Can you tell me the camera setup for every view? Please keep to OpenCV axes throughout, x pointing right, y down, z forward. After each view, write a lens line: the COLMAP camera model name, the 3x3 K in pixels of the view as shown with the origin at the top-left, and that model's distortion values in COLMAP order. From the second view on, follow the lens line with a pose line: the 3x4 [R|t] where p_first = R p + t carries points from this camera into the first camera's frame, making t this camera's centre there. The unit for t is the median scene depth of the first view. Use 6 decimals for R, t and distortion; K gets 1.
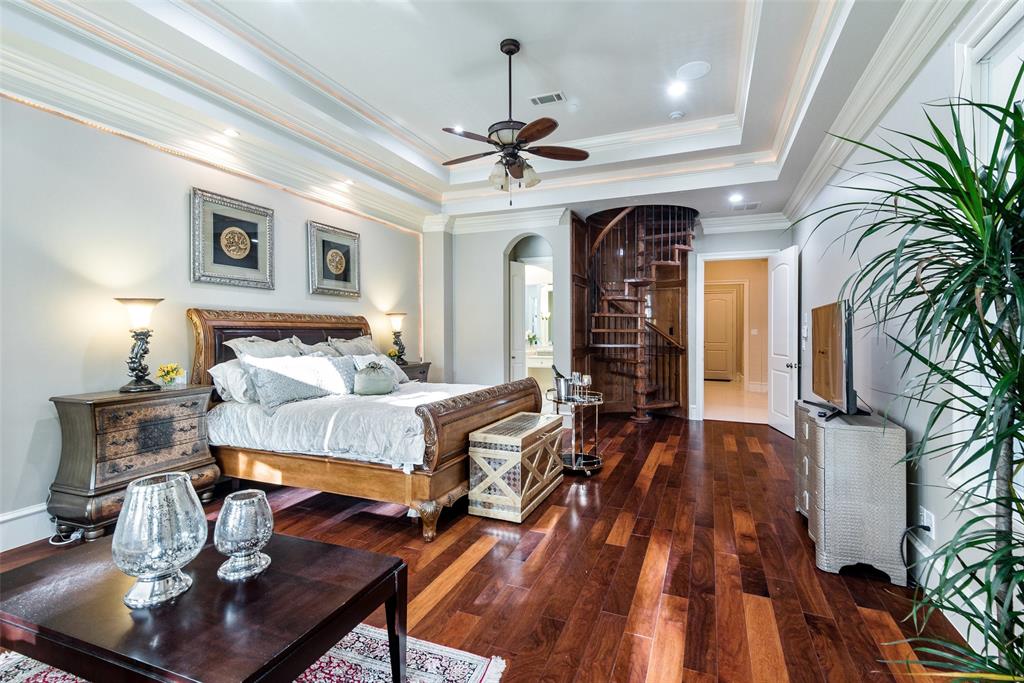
lens RADIAL K [[469.6, 0, 518.0], [0, 469.6, 329.0], [0, 0, 1]] dist [0.001359, -0.000257]
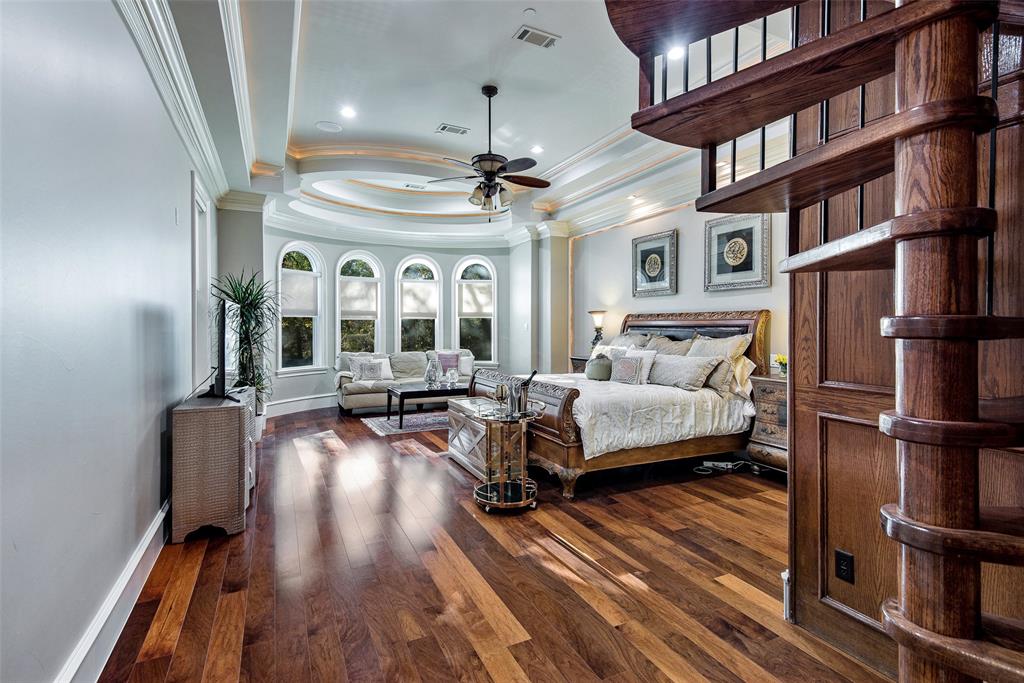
lens RADIAL K [[469.6, 0, 518.0], [0, 469.6, 329.0], [0, 0, 1]] dist [0.001359, -0.000257]
pose [[-0.650736, -0.008908, -0.759252, 0.665890], [-0.009822, 0.999946, -0.003314, 0.014727], [0.759241, 0.005301, -0.650788, 1.470850]]
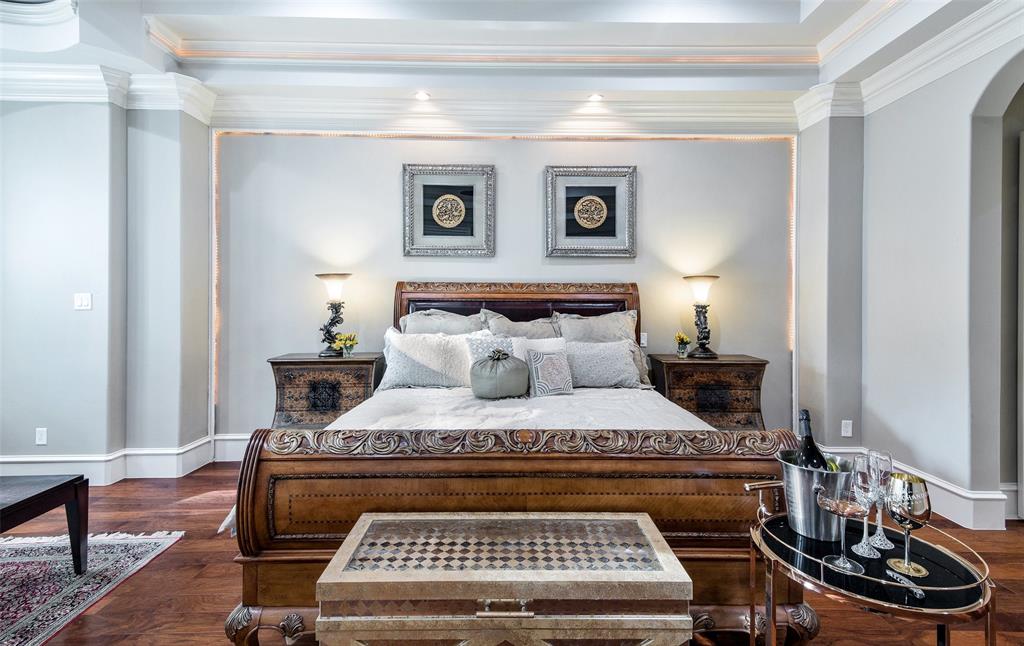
lens RADIAL K [[467.2, 0, 511.6], [0, 467.2, 301.4], [0, 0, 1]] dist [0.035654, -0.000325]
pose [[0.388324, -0.005642, -0.921506, 0.293514], [-0.000387, 0.999980, -0.006285, 0.005630], [0.921523, 0.002797, 0.388314, 0.685569]]
